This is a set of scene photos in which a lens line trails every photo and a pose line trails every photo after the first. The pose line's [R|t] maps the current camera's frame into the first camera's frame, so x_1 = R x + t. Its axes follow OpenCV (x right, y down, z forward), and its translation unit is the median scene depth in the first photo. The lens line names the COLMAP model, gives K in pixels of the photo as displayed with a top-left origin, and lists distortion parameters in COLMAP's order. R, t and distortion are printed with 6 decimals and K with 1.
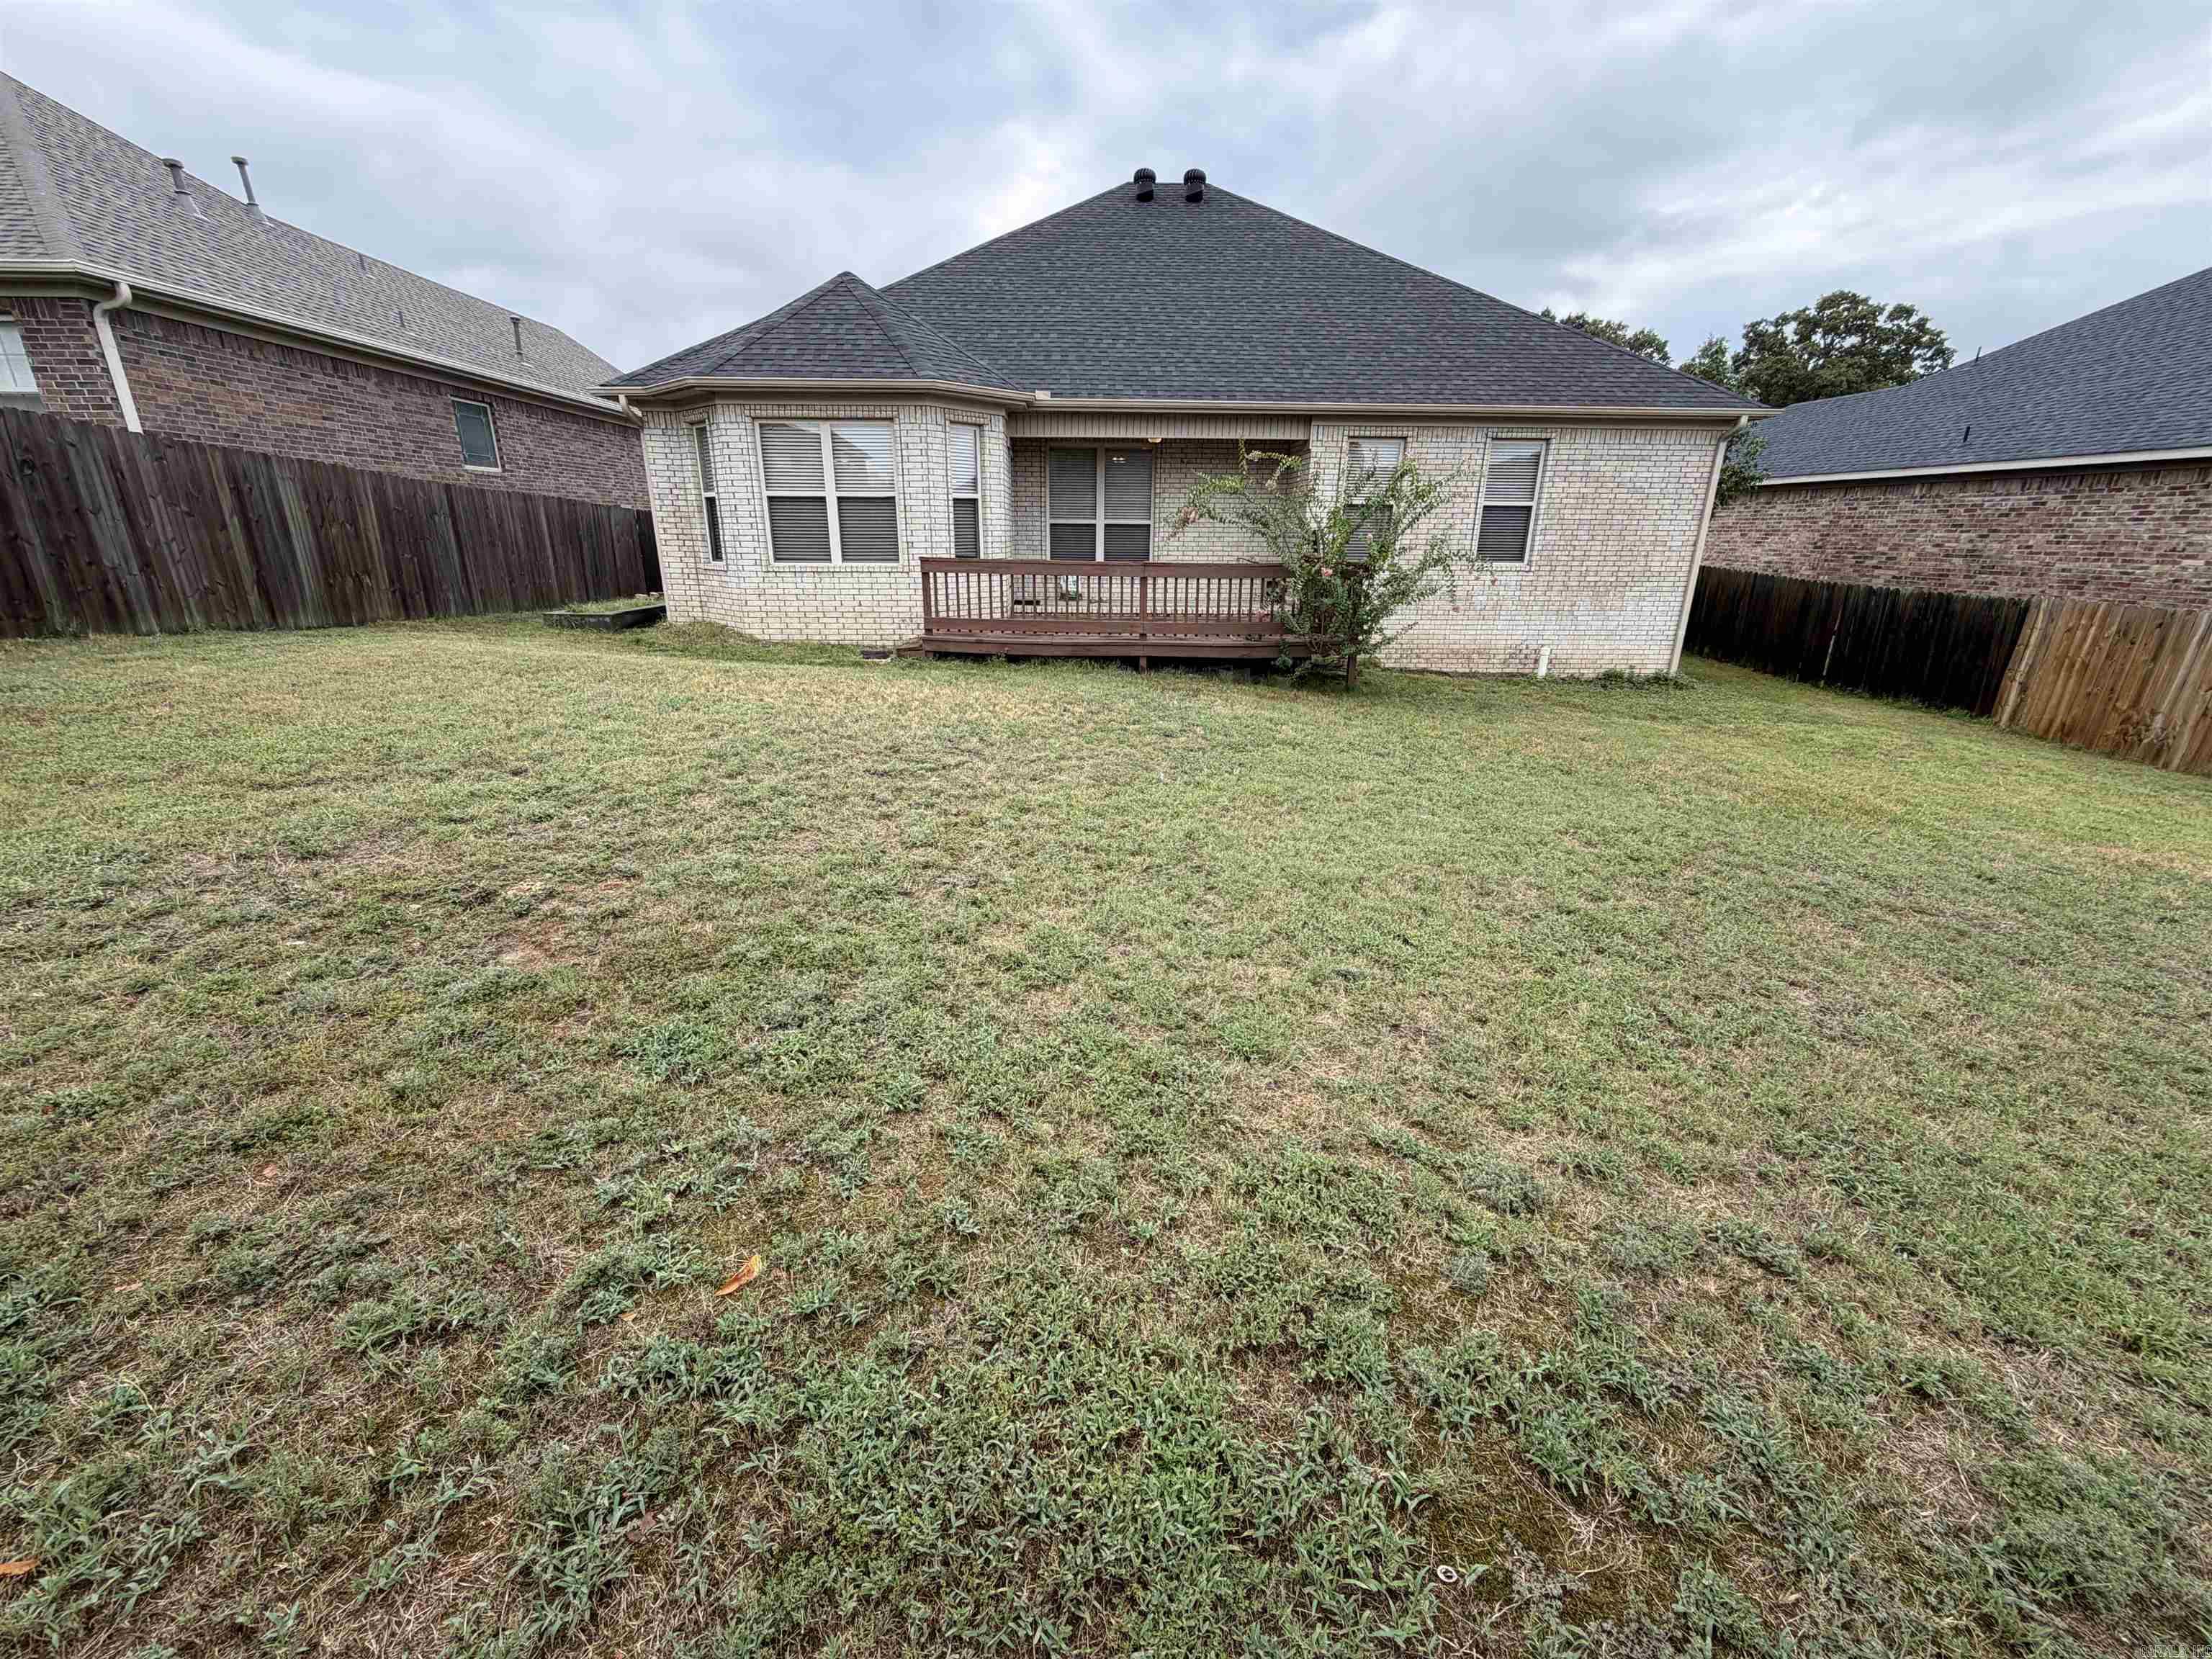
lens RADIAL K [[903.1, 0, 1104.3], [0, 903.1, 841.6], [0, 0, 1]] dist [-0.001930, 0.000971]
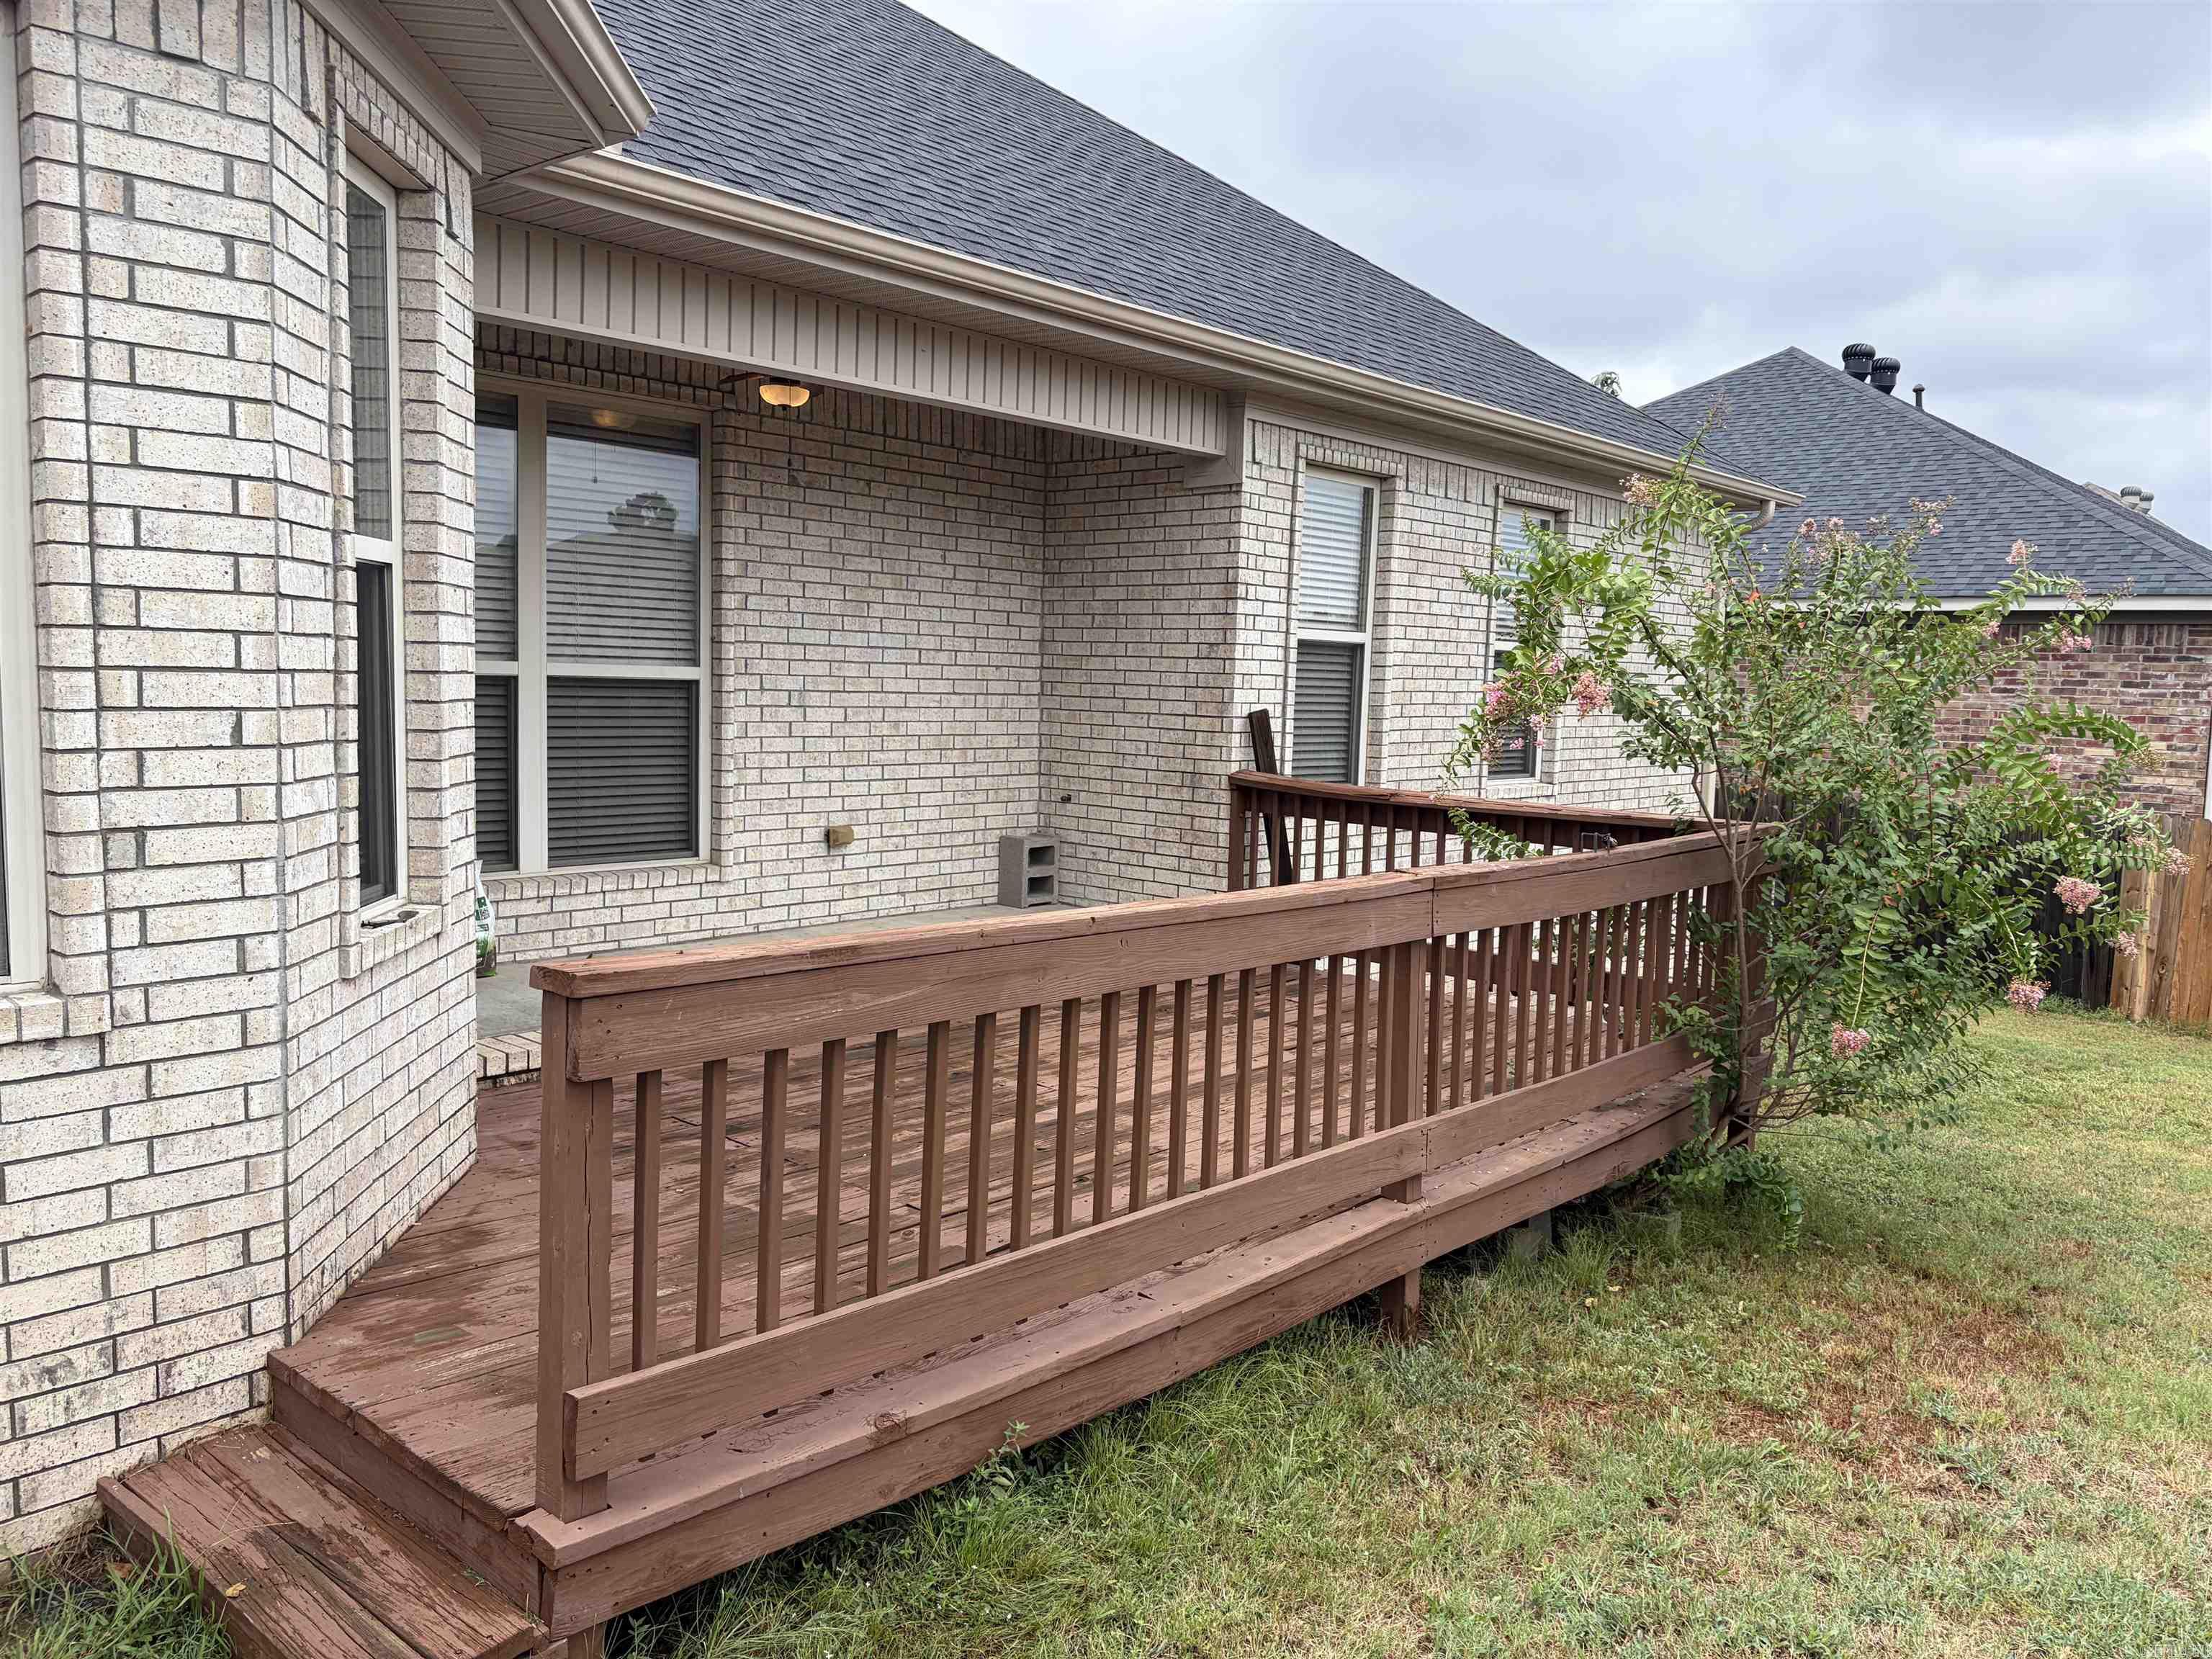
lens RADIAL K [[1675.8, 0, 1105.8], [0, 1675.8, 824.2], [0, 0, 1]] dist [0.007602, -0.004442]
pose [[0.689246, -0.052802, 0.722601, -0.263439], [0.215757, 0.967051, -0.135133, -0.231872], [-0.691657, 0.249046, 0.677928, 0.627414]]
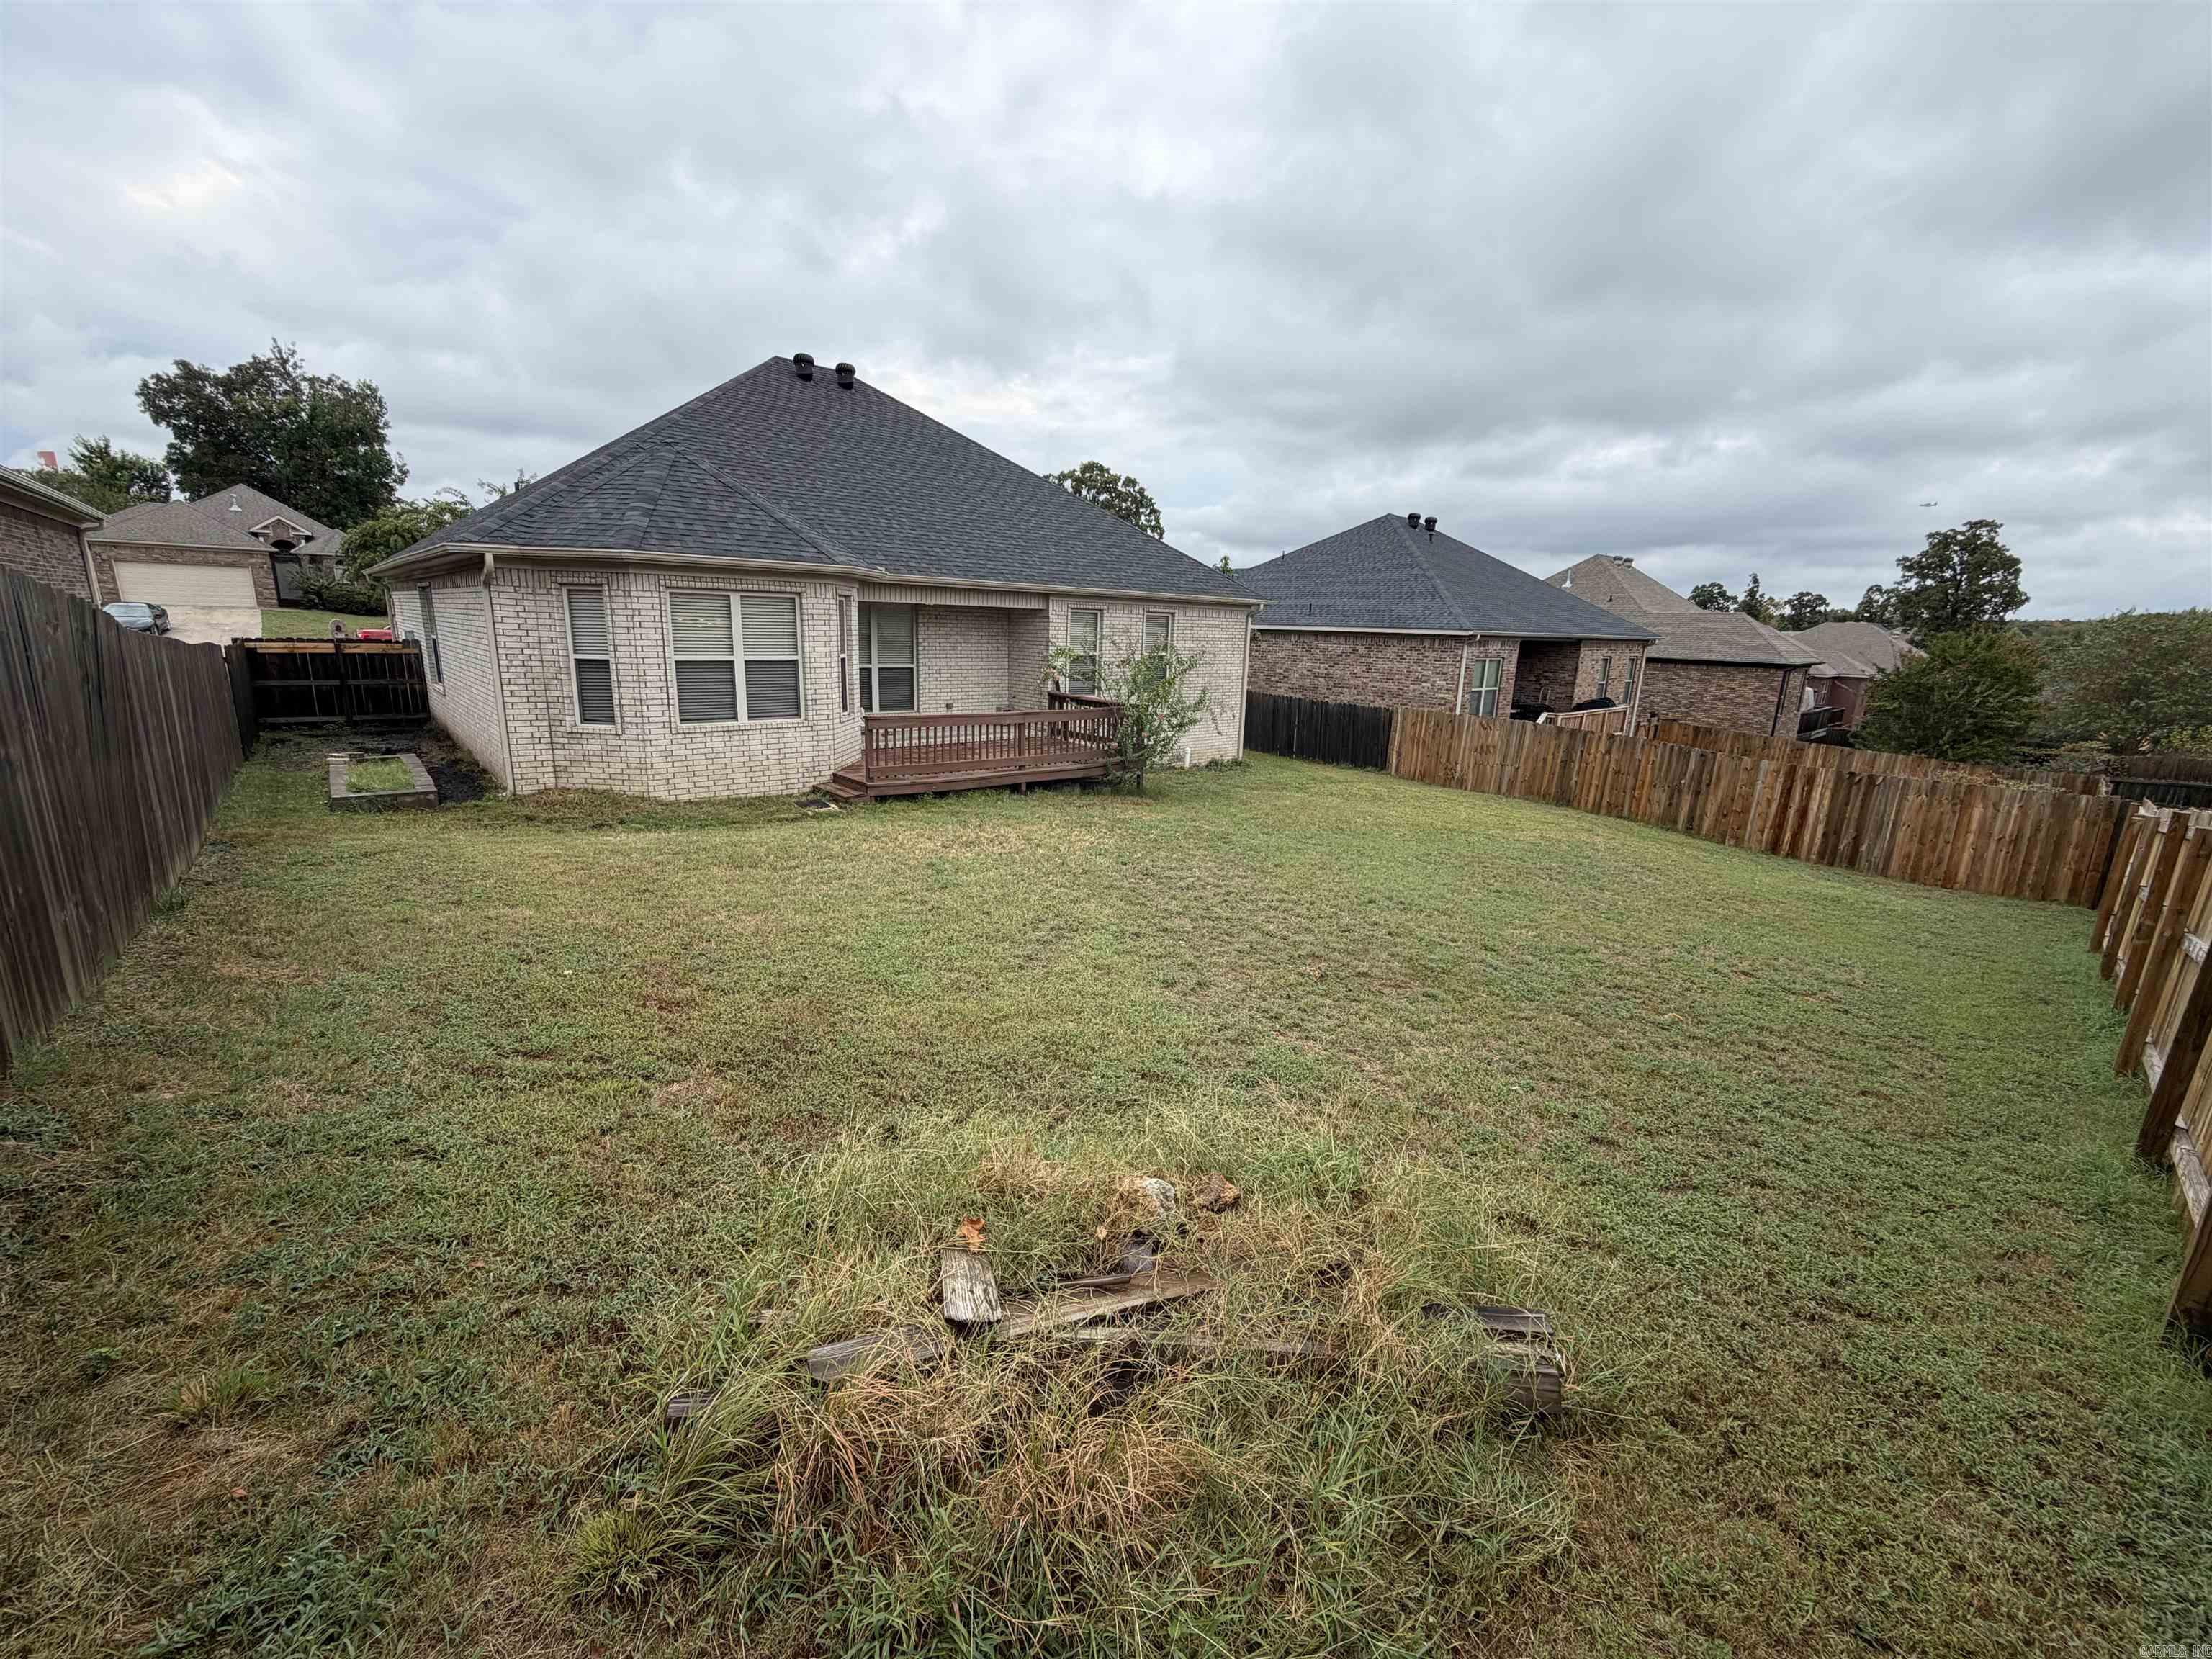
lens RADIAL K [[903.1, 0, 1122.4], [0, 903.1, 840.6], [0, 0, 1]] dist [-0.001930, 0.000971]
pose [[0.755569, -0.134799, 0.641050, -0.579003], [0.187910, 0.982072, -0.014970, -0.067385], [-0.627539, 0.131771, 0.767353, -0.048026]]
